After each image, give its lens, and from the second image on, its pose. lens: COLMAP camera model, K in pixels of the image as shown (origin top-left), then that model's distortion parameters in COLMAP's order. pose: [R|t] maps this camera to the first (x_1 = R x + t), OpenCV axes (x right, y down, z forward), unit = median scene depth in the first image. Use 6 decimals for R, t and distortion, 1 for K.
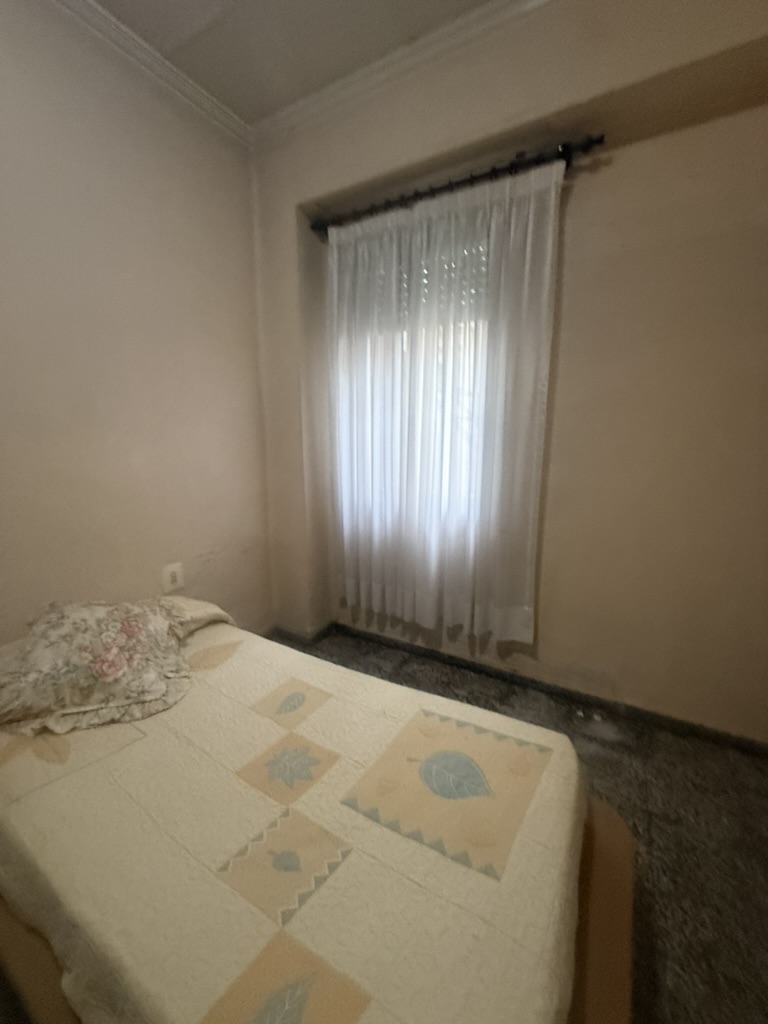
lens RADIAL K [[410.7, 0, 383.0], [0, 410.7, 512.0], [0, 0, 1]] dist [0.001887, -0.000087]
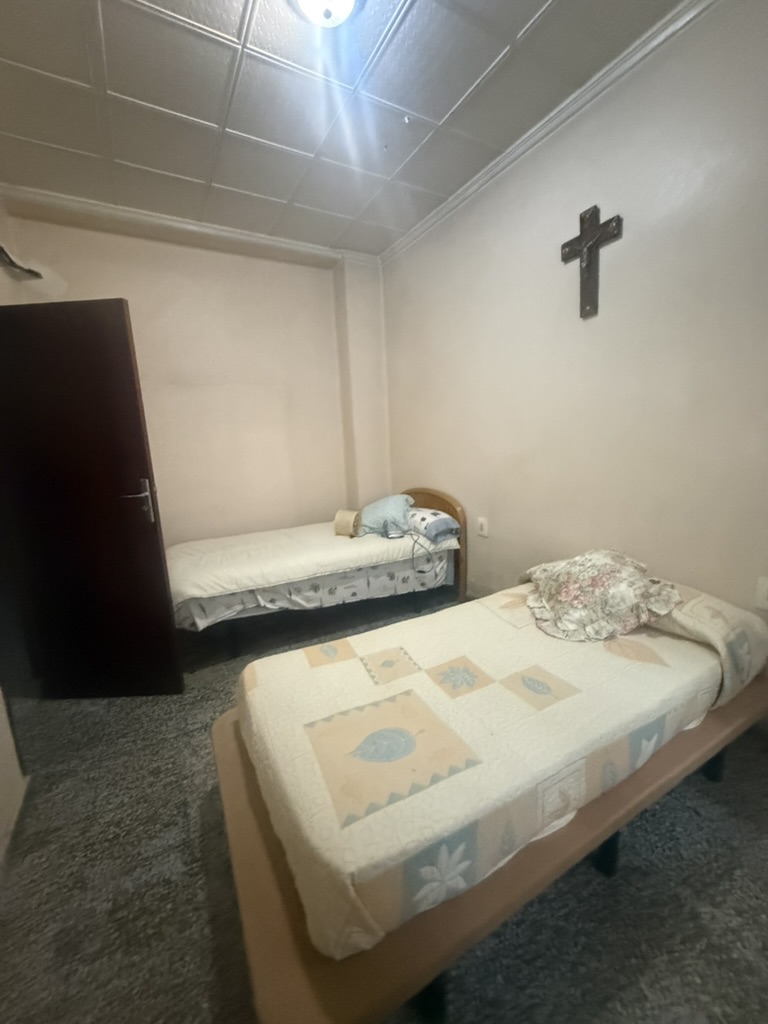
lens RADIAL K [[410.7, 0, 382.4], [0, 410.7, 512.3], [0, 0, 1]] dist [0.001887, -0.000087]
pose [[-0.503297, 0.181747, -0.844784, 0.760470], [-0.114191, 0.955068, 0.273506, -0.185081], [0.856535, 0.234121, -0.459929, 1.050301]]
